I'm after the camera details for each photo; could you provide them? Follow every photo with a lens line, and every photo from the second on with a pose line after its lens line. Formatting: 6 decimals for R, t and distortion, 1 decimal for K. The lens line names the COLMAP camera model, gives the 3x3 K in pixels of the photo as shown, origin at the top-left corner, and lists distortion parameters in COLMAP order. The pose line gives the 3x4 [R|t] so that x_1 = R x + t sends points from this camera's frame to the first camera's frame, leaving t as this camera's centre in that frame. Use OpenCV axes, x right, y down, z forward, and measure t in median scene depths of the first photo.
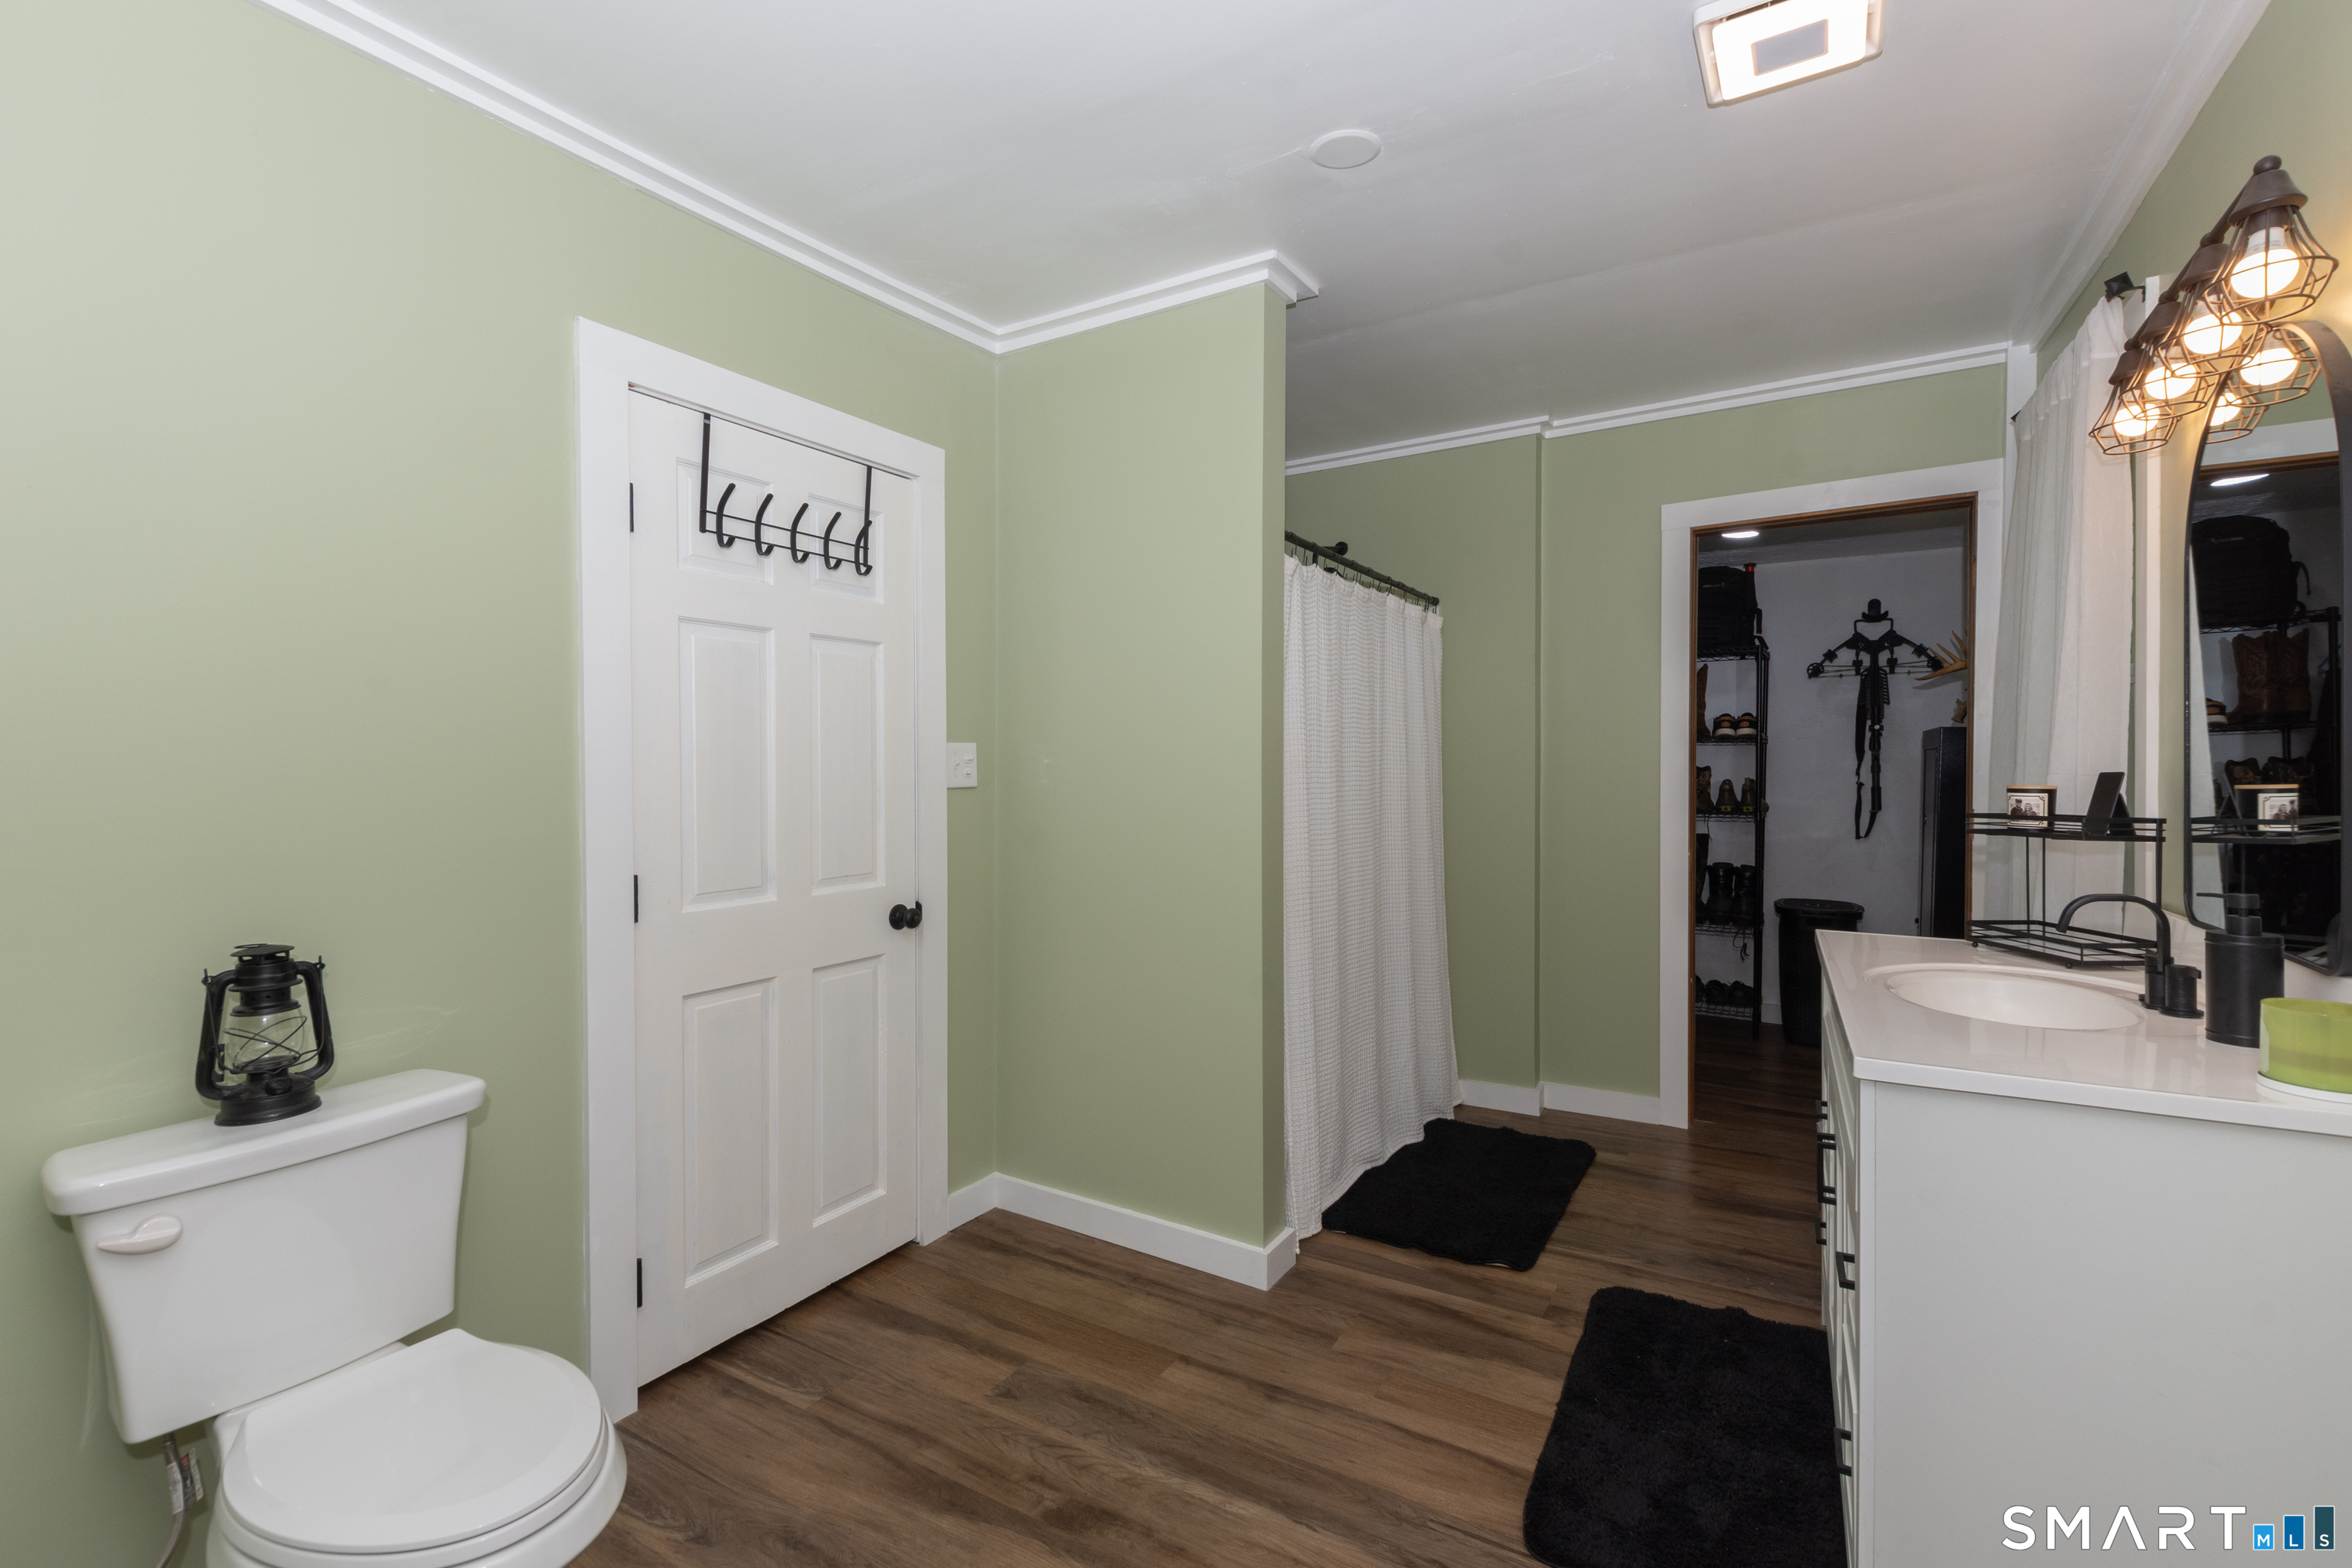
lens RADIAL K [[1044.9, 0, 1183.8], [0, 1044.9, 785.8], [0, 0, 1]] dist [0.003461, -0.000993]
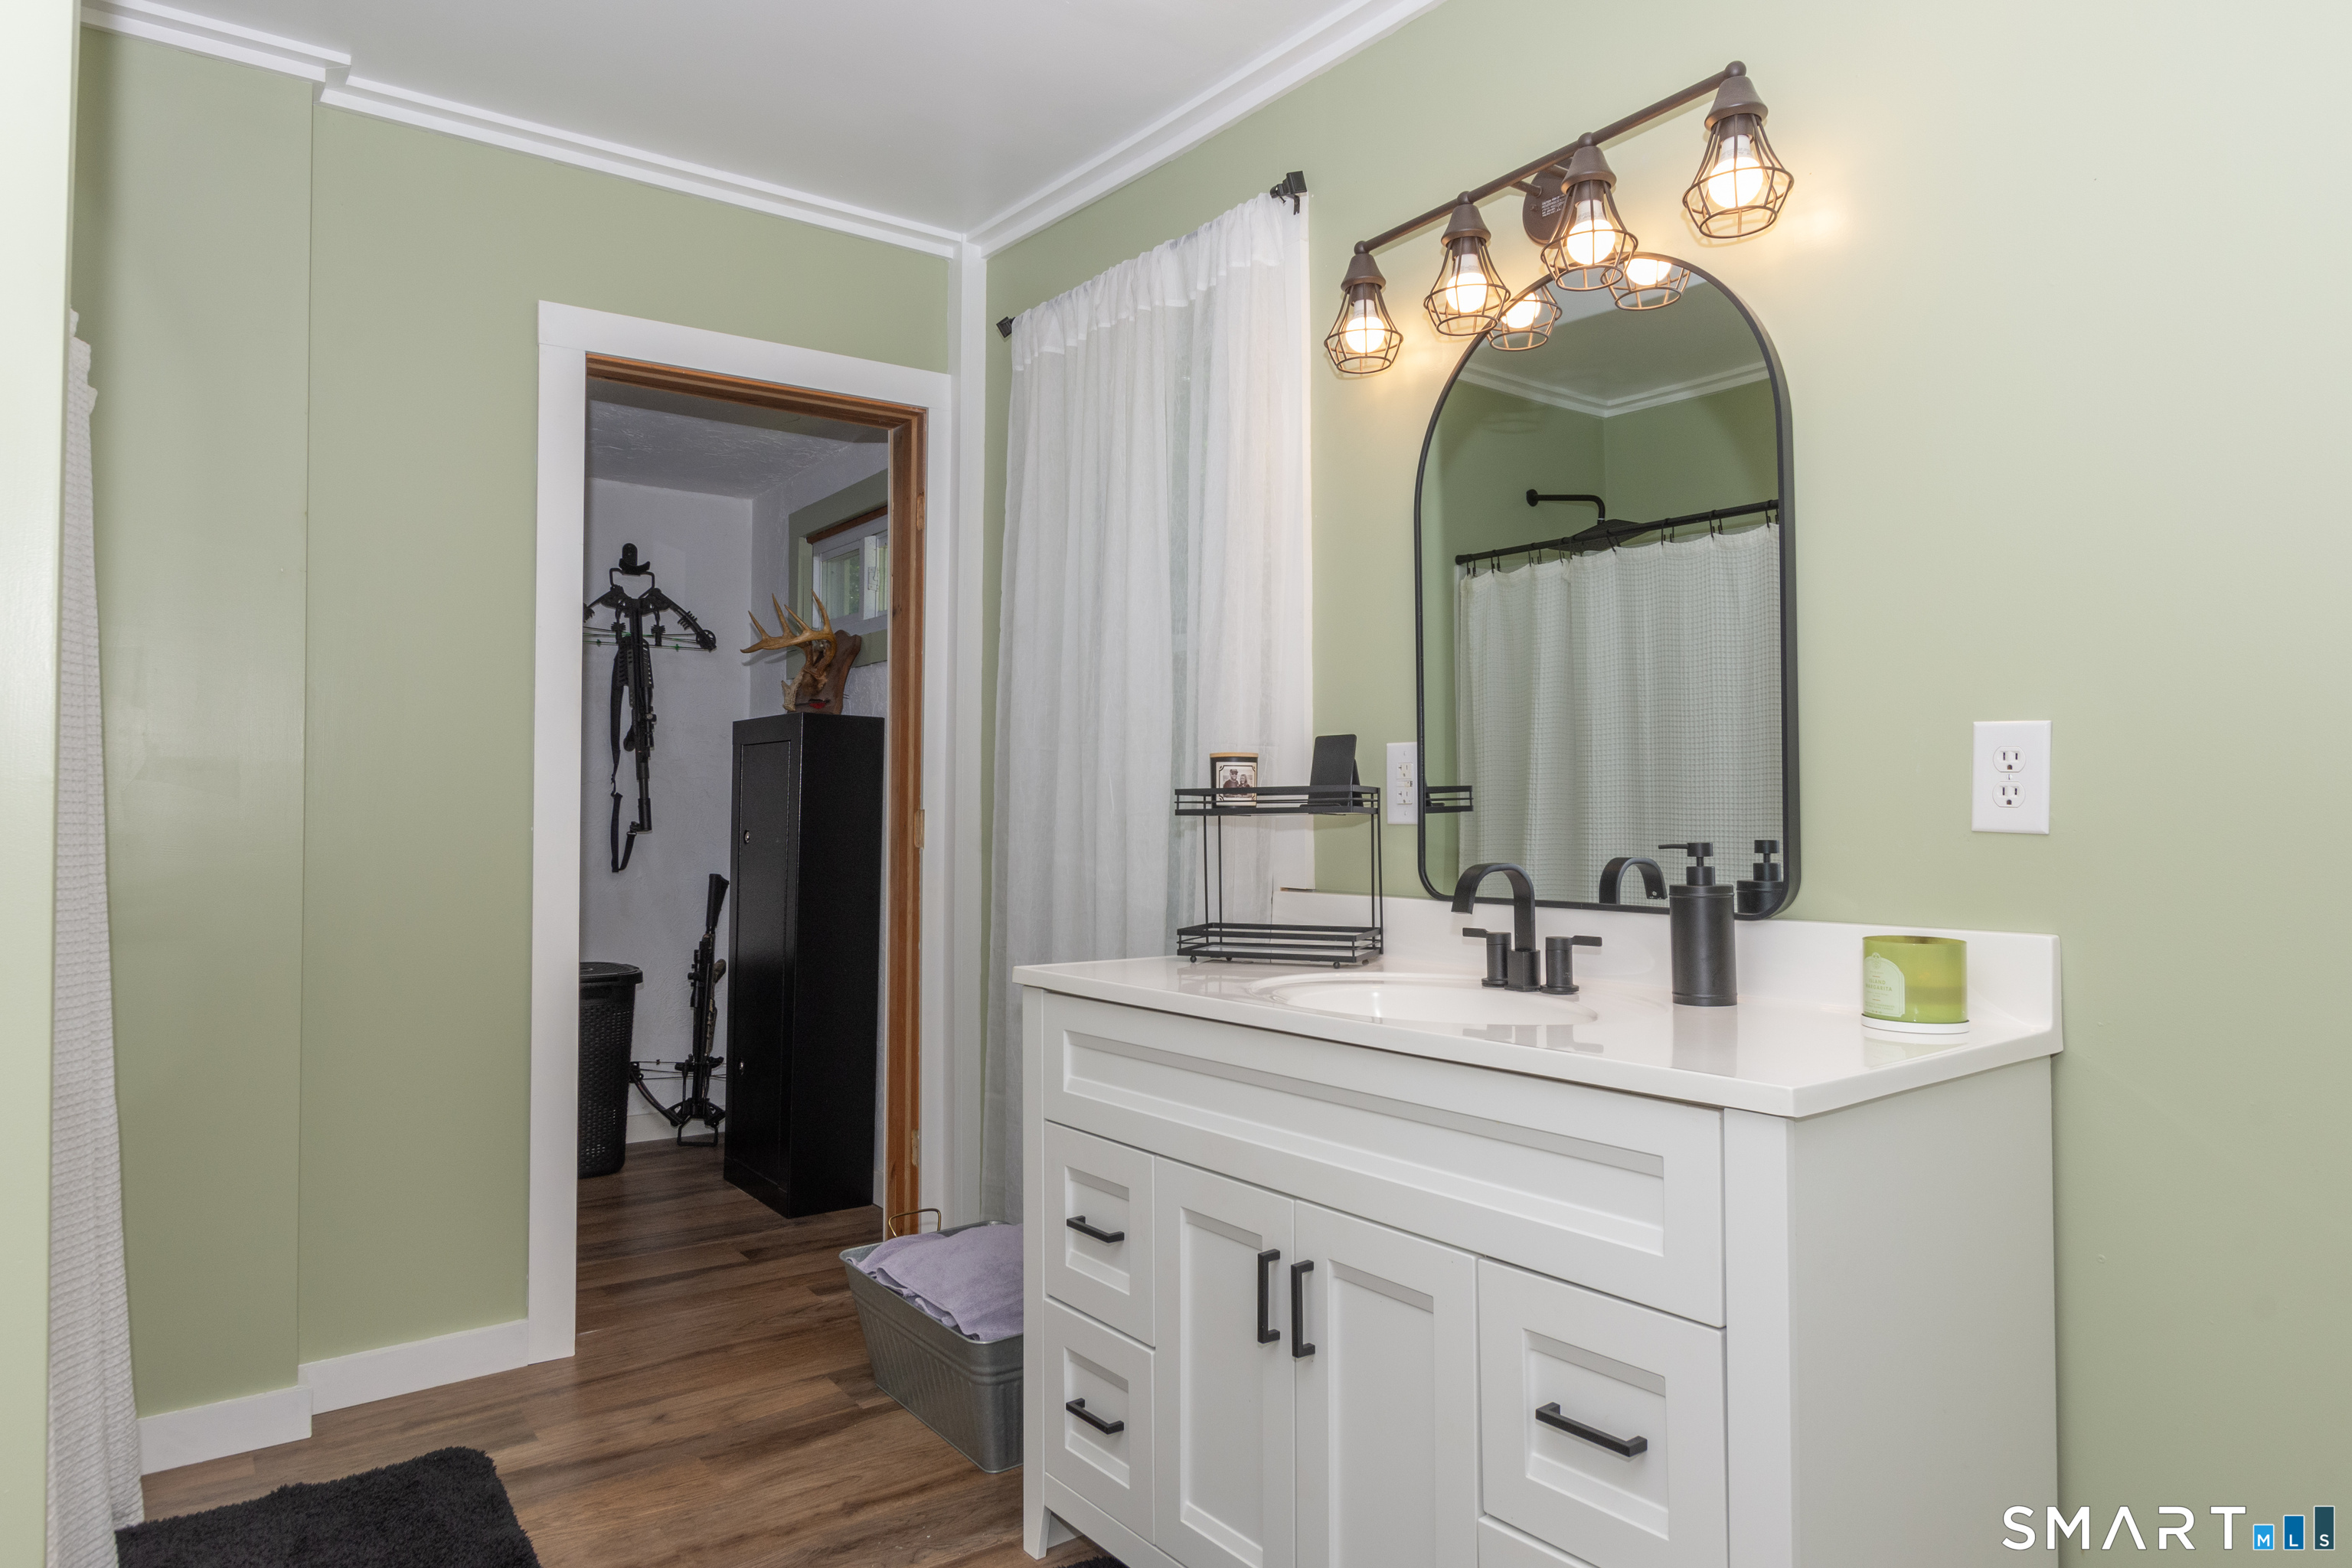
lens RADIAL K [[1406.2, 0, 1173.0], [0, 1406.2, 782.1], [0, 0, 1]] dist [0.007226, 0.001082]
pose [[0.405276, 0.017792, 0.914021, -0.115628], [0.016438, 0.999507, -0.026744, 0.028840], [-0.914047, 0.025864, 0.404784, 0.345028]]
